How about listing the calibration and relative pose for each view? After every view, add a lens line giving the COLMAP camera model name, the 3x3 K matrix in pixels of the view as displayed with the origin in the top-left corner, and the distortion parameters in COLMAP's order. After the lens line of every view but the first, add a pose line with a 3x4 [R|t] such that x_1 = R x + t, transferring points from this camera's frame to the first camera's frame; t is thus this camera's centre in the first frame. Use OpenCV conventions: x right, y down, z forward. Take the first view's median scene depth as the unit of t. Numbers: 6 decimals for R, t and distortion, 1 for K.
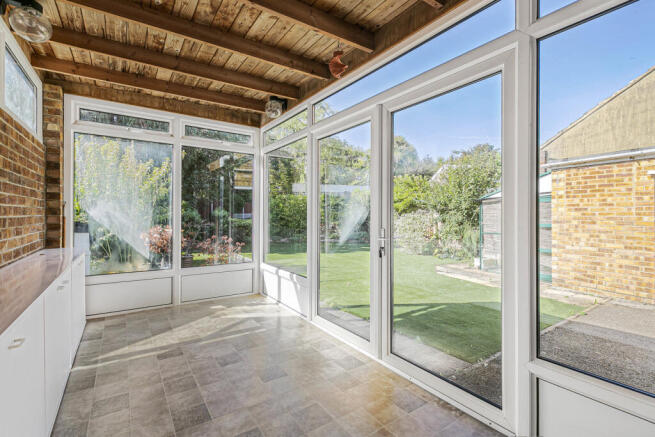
lens RADIAL K [[299.9, 0, 327.3], [0, 299.9, 216.4], [0, 0, 1]] dist [-0.003419, -0.001270]
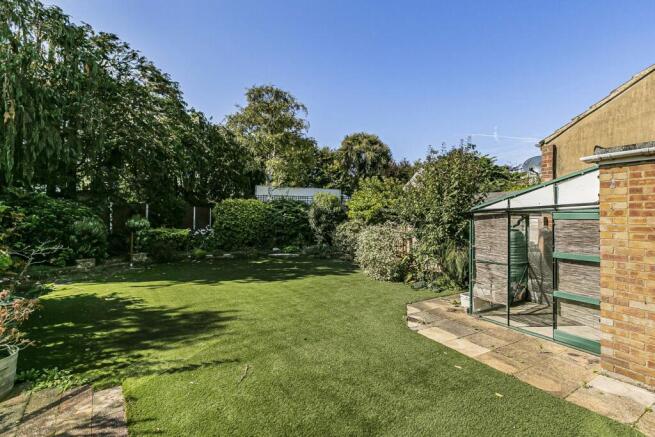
lens RADIAL K [[299.9, 0, 327.6], [0, 299.9, 217.5], [0, 0, 1]] dist [-0.003419, -0.001270]
pose [[0.997547, 0.003903, 0.069889, 0.109942], [-0.003498, 0.999976, -0.005924, -0.030079], [-0.069910, 0.005665, 0.997537, 0.273664]]
